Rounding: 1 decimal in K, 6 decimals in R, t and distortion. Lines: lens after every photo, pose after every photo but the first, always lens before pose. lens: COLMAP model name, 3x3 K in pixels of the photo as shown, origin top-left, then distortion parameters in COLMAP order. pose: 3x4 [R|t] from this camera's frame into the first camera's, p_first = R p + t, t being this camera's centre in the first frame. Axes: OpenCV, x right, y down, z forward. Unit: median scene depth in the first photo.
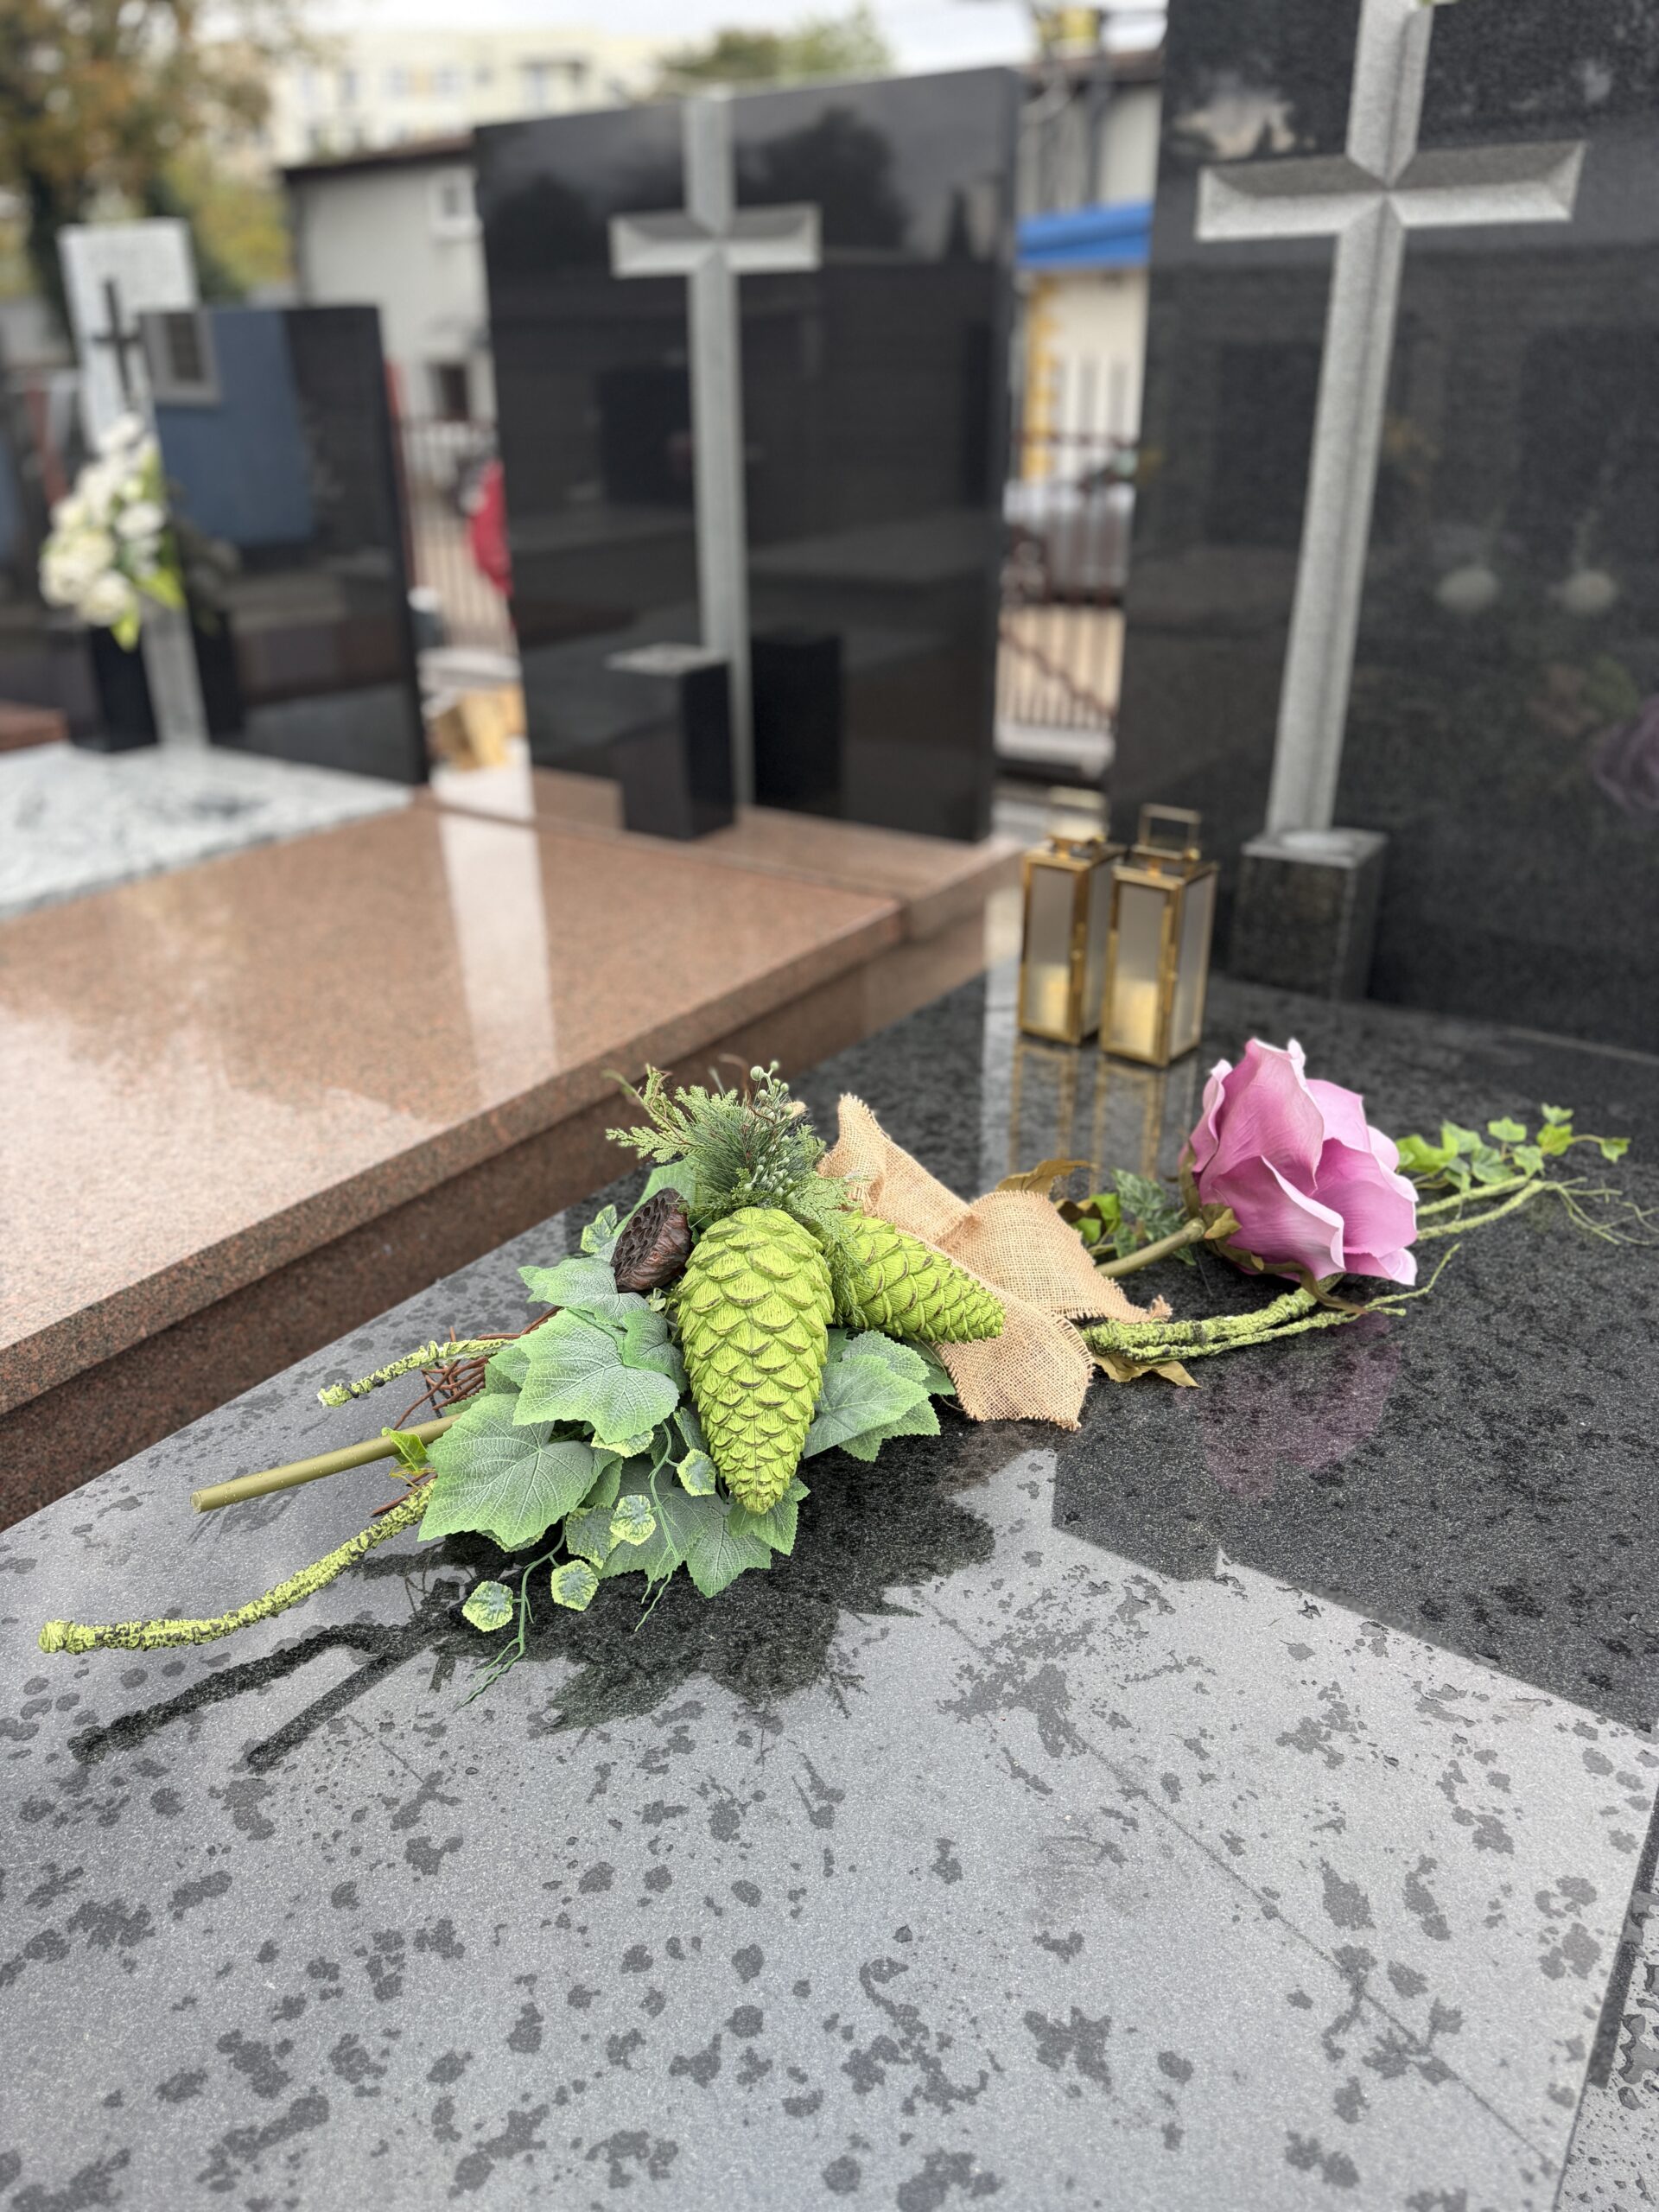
lens RADIAL K [[1576.5, 0, 827.3], [0, 1576.5, 1113.1], [0, 0, 1]] dist [0.031532, -0.045345]
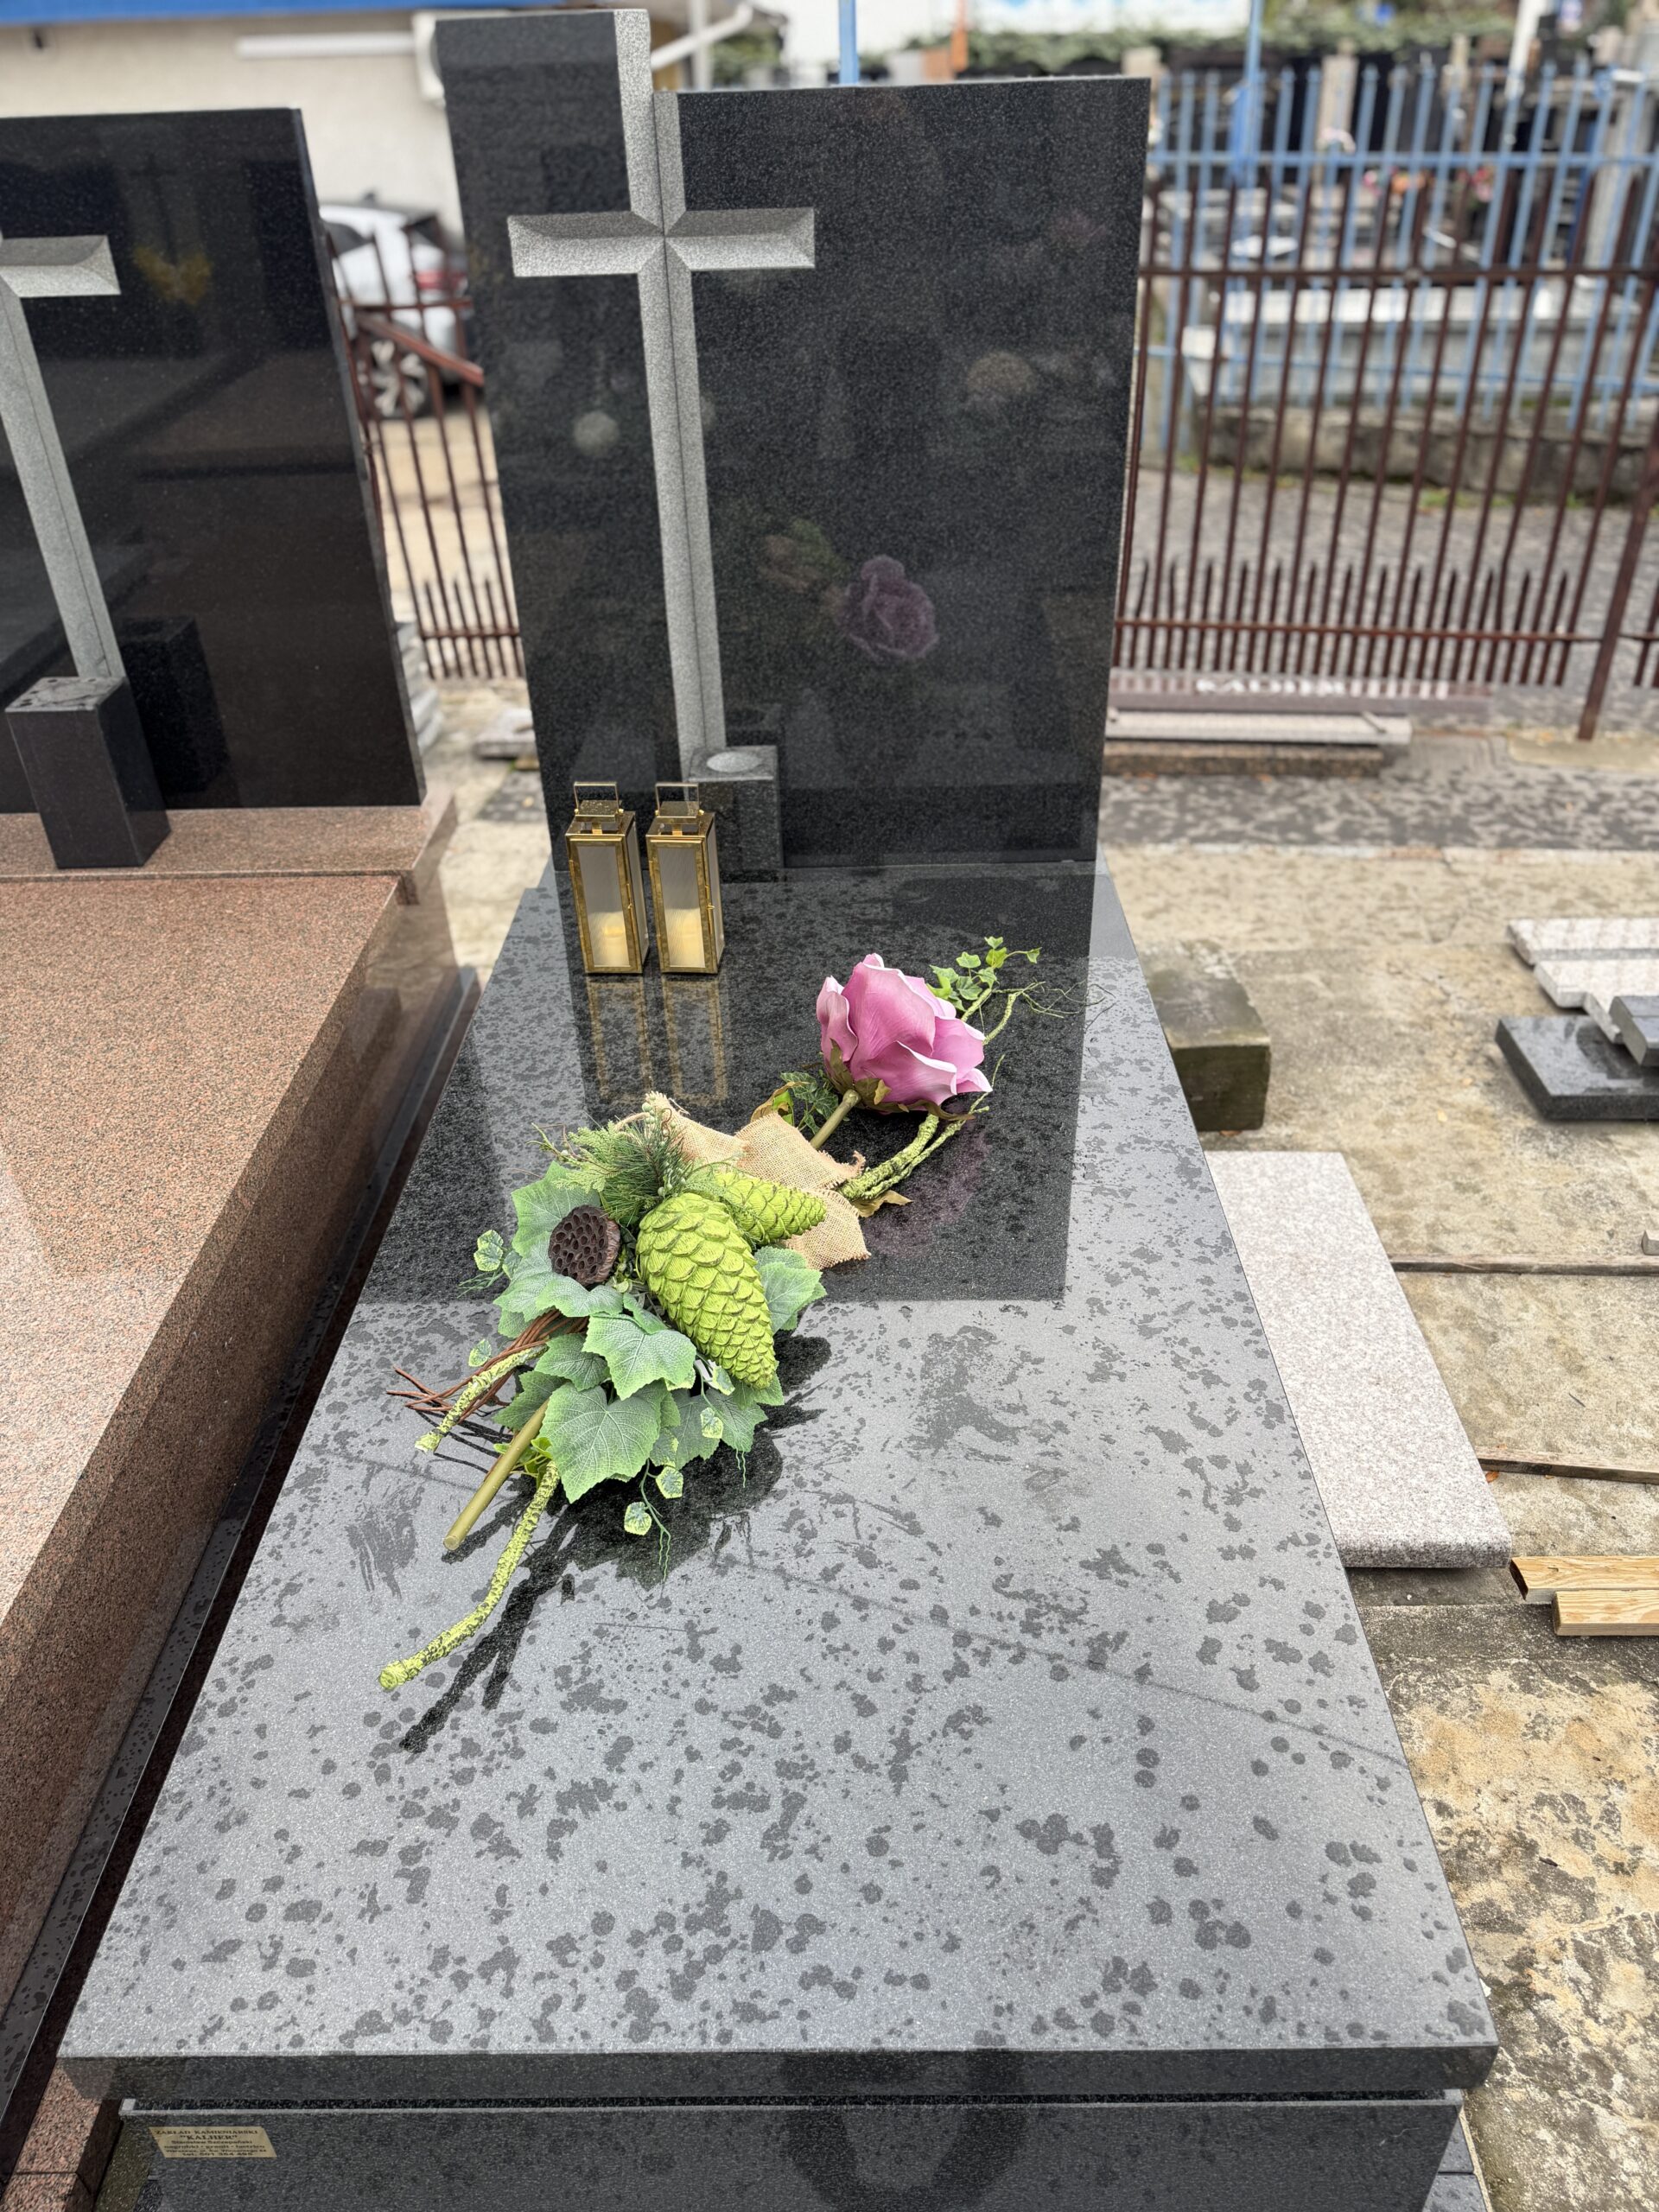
lens RADIAL K [[1576.5, 0, 845.8], [0, 1576.5, 1117.1], [0, 0, 1]] dist [0.031532, -0.045345]
pose [[0.825510, -0.326843, 0.460116, -0.306917], [0.256293, 0.943435, 0.210345, -0.149792], [-0.502839, -0.055718, 0.862583, -0.166700]]
